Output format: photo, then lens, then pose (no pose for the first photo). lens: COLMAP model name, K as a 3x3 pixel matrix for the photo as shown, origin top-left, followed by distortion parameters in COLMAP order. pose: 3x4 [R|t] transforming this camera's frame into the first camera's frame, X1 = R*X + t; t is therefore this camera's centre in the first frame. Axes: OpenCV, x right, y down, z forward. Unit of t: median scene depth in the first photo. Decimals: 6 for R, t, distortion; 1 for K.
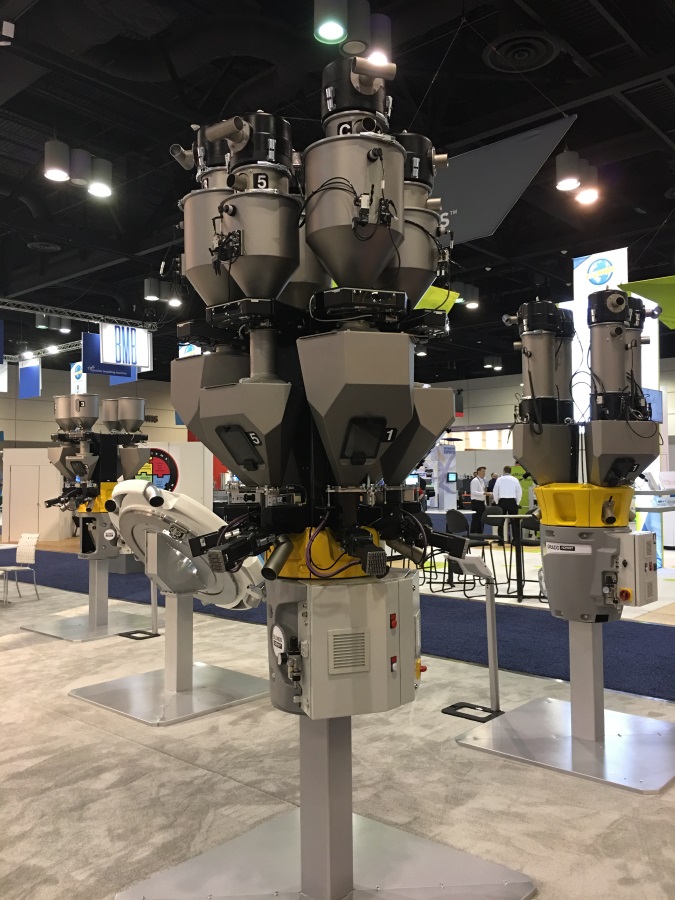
lens RADIAL K [[764.8, 0, 336.5], [0, 764.8, 437.9], [0, 0, 1]] dist [0.076537, -0.096840]
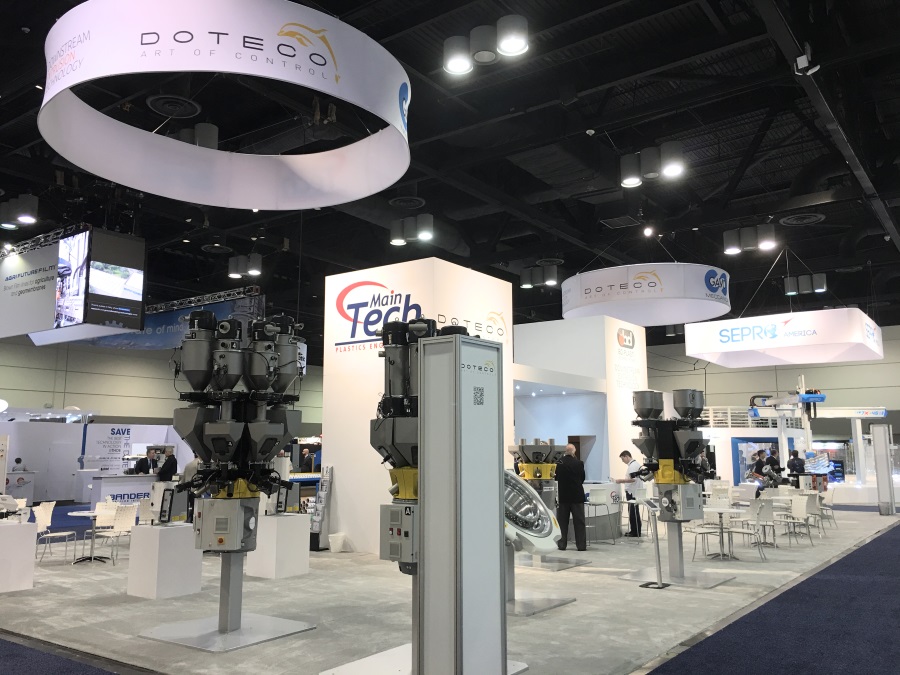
lens RADIAL K [[764.8, 0, 446.9], [0, 764.8, 332.2], [0, 0, 1]] dist [0.076537, -0.096840]
pose [[0.094426, -0.146448, -0.984701, 0.274850], [0.051129, 0.988529, -0.142115, 0.003836], [0.994218, -0.036927, 0.100831, 0.154745]]
